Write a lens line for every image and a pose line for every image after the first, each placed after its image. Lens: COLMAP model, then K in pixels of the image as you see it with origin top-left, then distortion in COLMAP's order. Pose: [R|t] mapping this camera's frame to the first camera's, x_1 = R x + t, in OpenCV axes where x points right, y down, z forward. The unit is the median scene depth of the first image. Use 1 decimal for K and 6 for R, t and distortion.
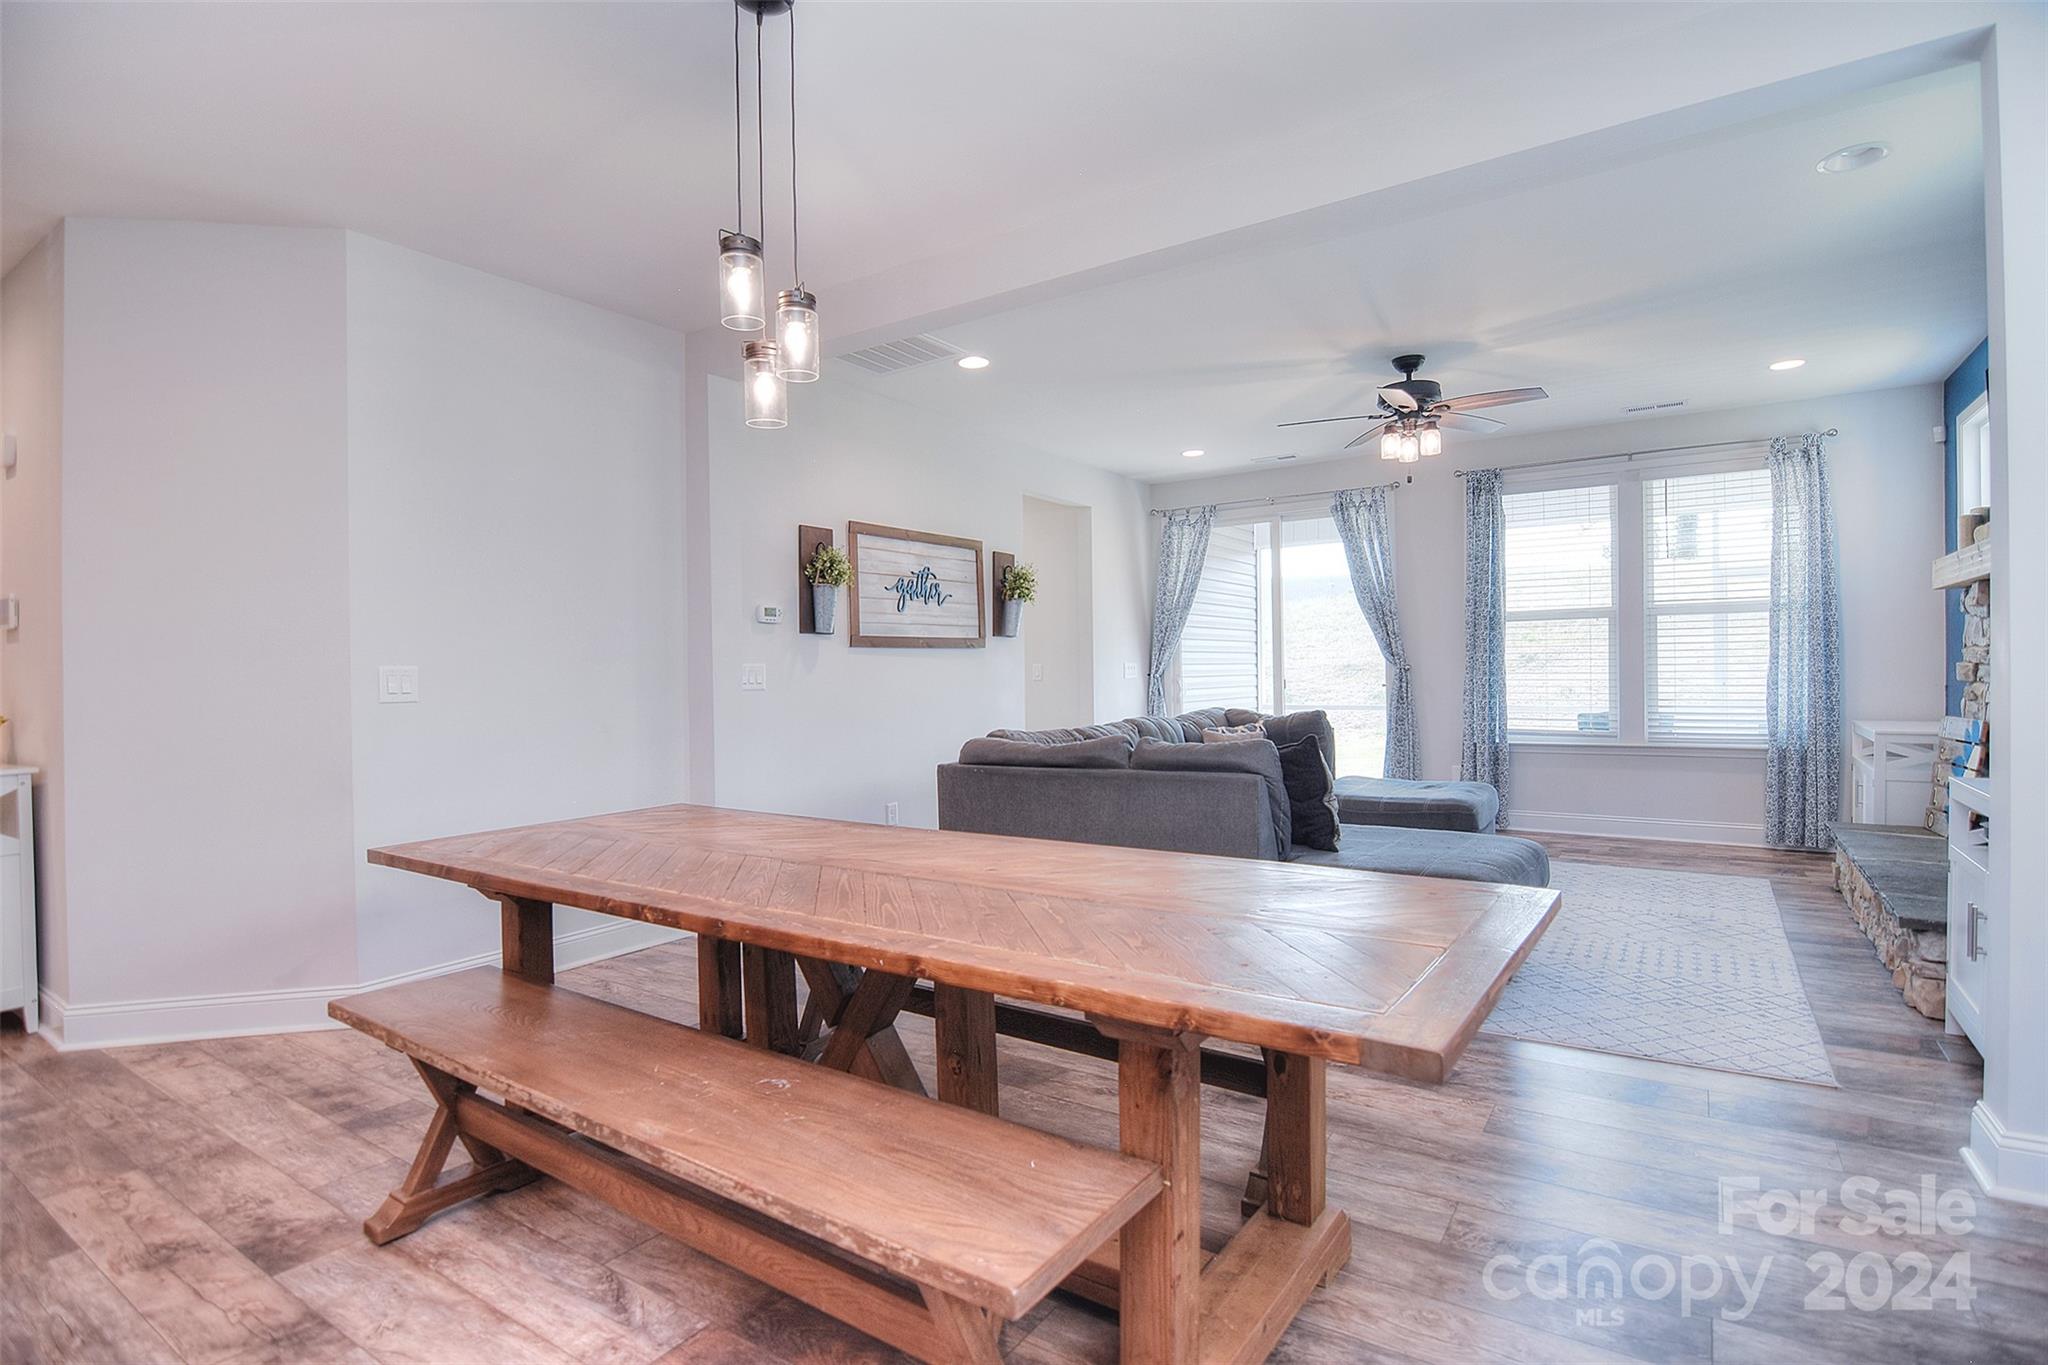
lens RADIAL K [[1005.5, 0, 1041.0], [0, 1005.5, 675.3], [0, 0, 1]] dist [-0.003466, -0.011096]
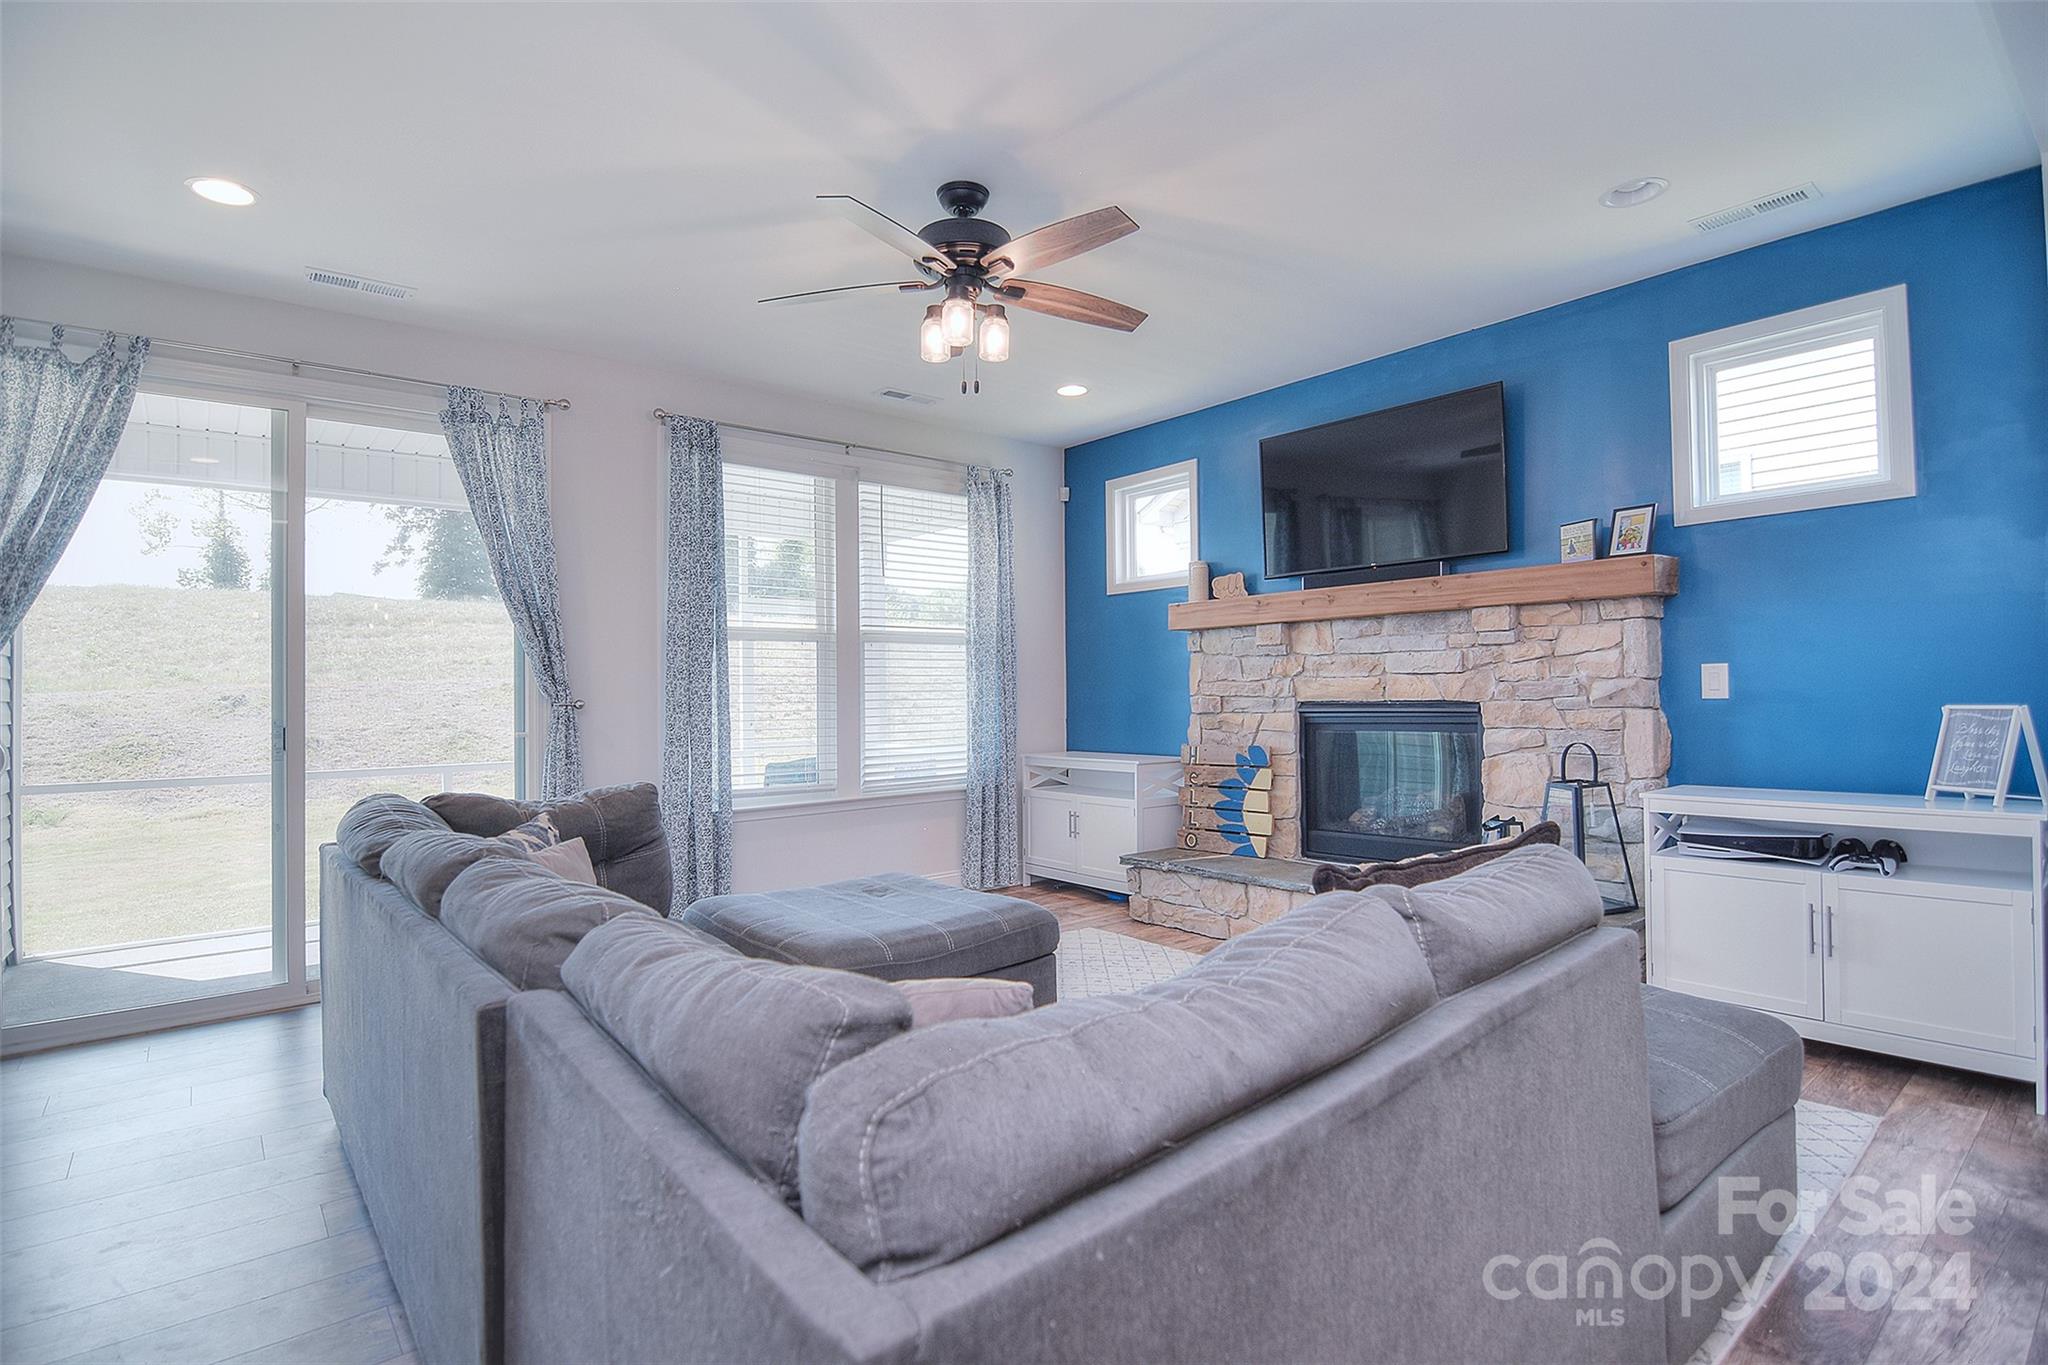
lens RADIAL K [[1005.5, 0, 1023.0], [0, 1005.5, 655.3], [0, 0, 1]] dist [-0.003466, -0.011096]
pose [[0.289709, 0.048472, 0.955887, -0.174380], [0.013503, 0.998410, -0.054721, -0.000609], [-0.957020, 0.028760, 0.288594, 0.693912]]
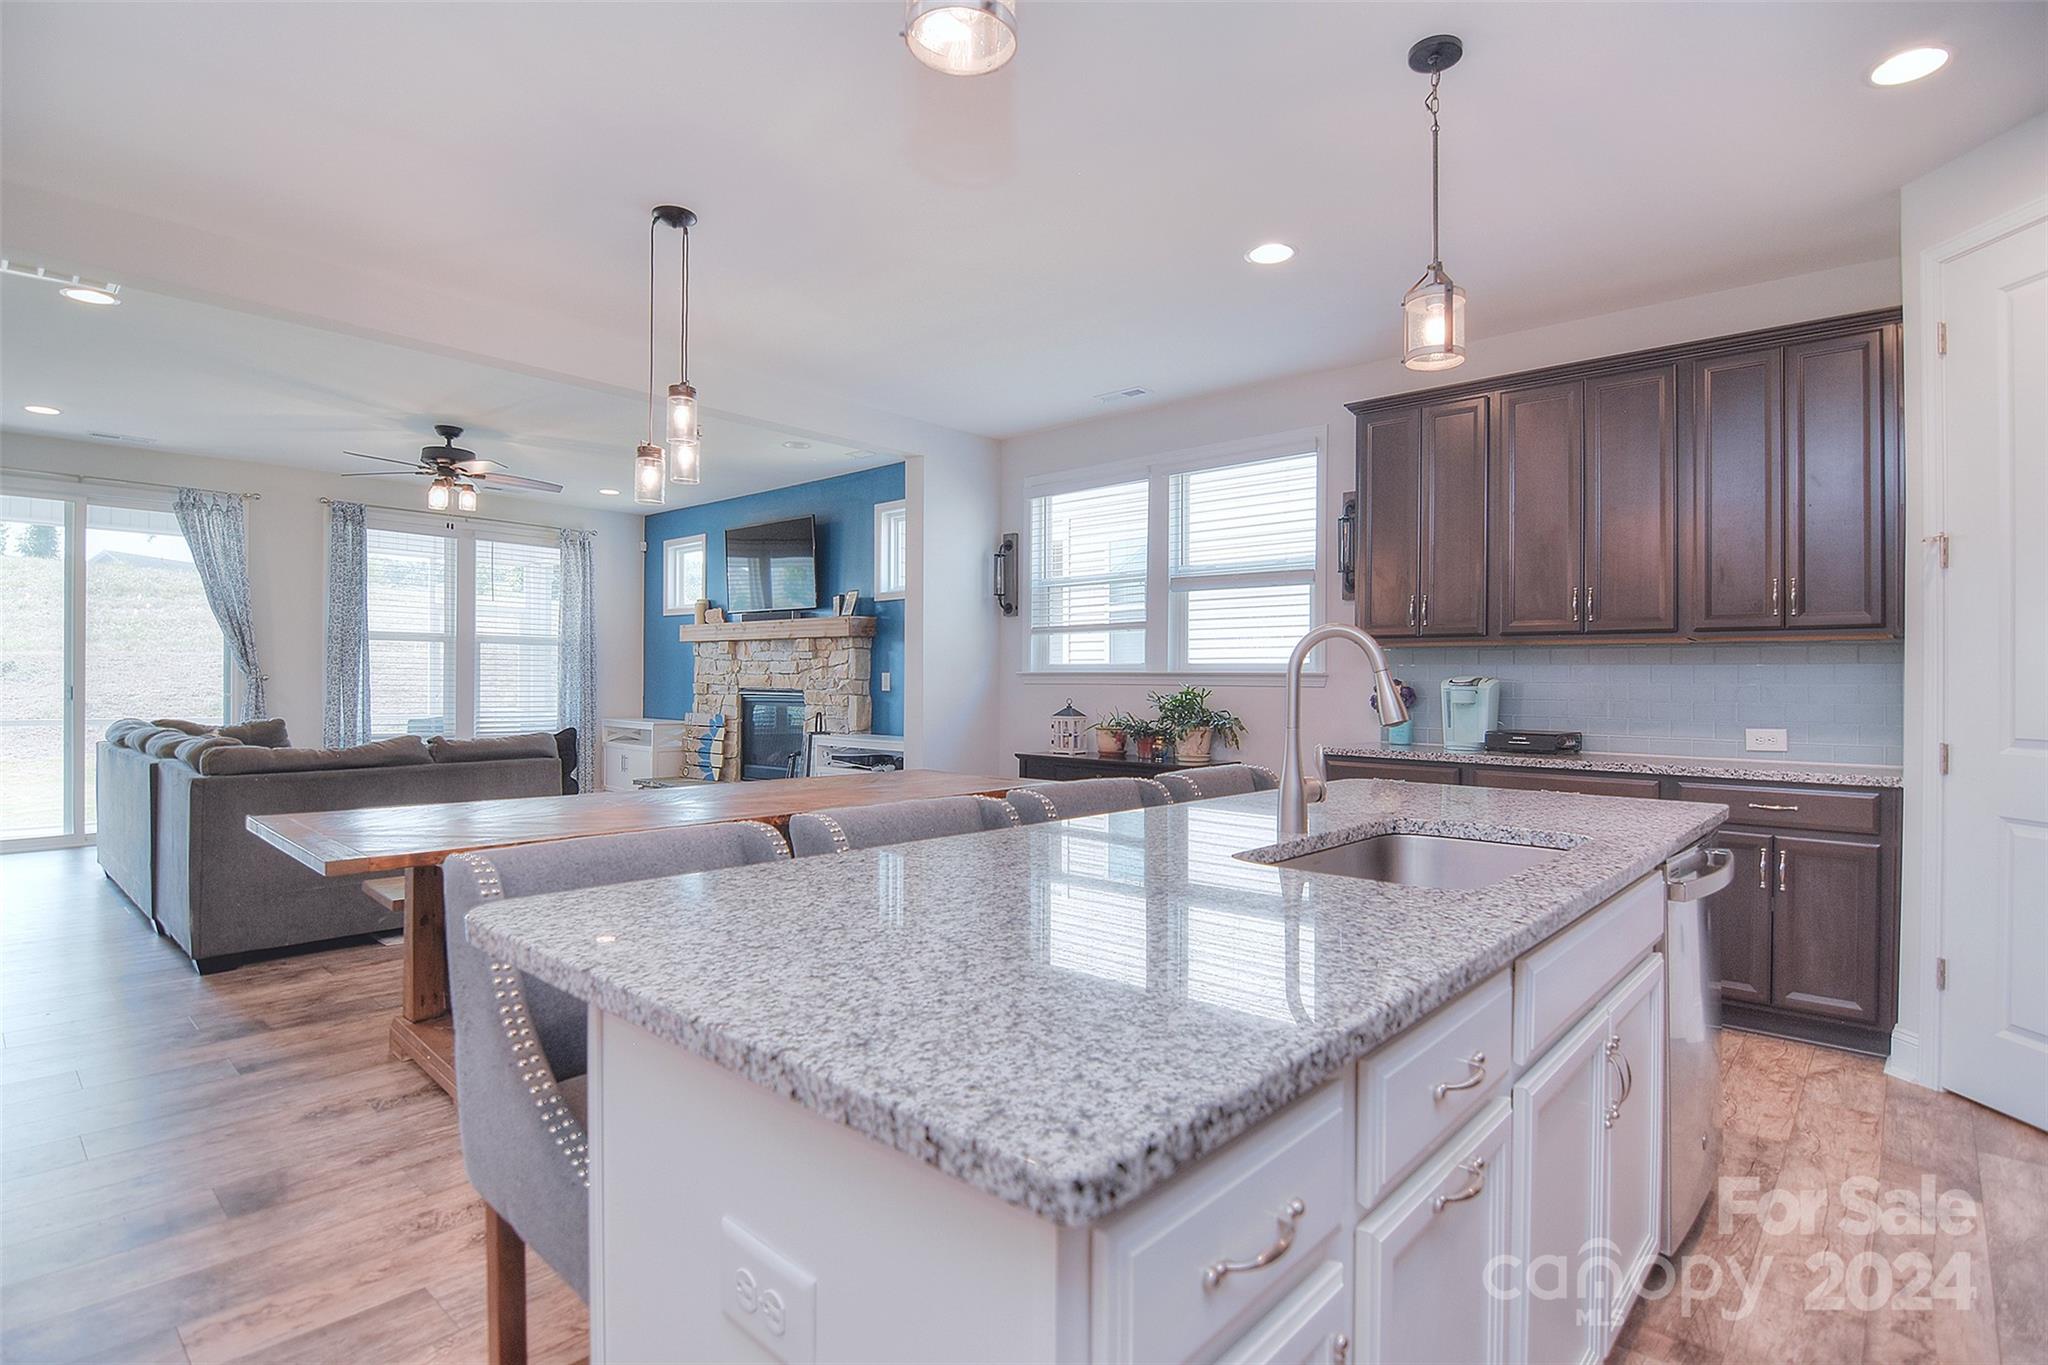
lens RADIAL K [[1005.5, 0, 1029.6], [0, 1005.5, 674.2], [0, 0, 1]] dist [-0.003466, -0.011096]
pose [[0.144032, 0.026637, 0.989214, -0.646137], [-0.012644, 0.999606, -0.025076, 0.006042], [-0.989492, -0.008896, 0.144312, 0.105183]]
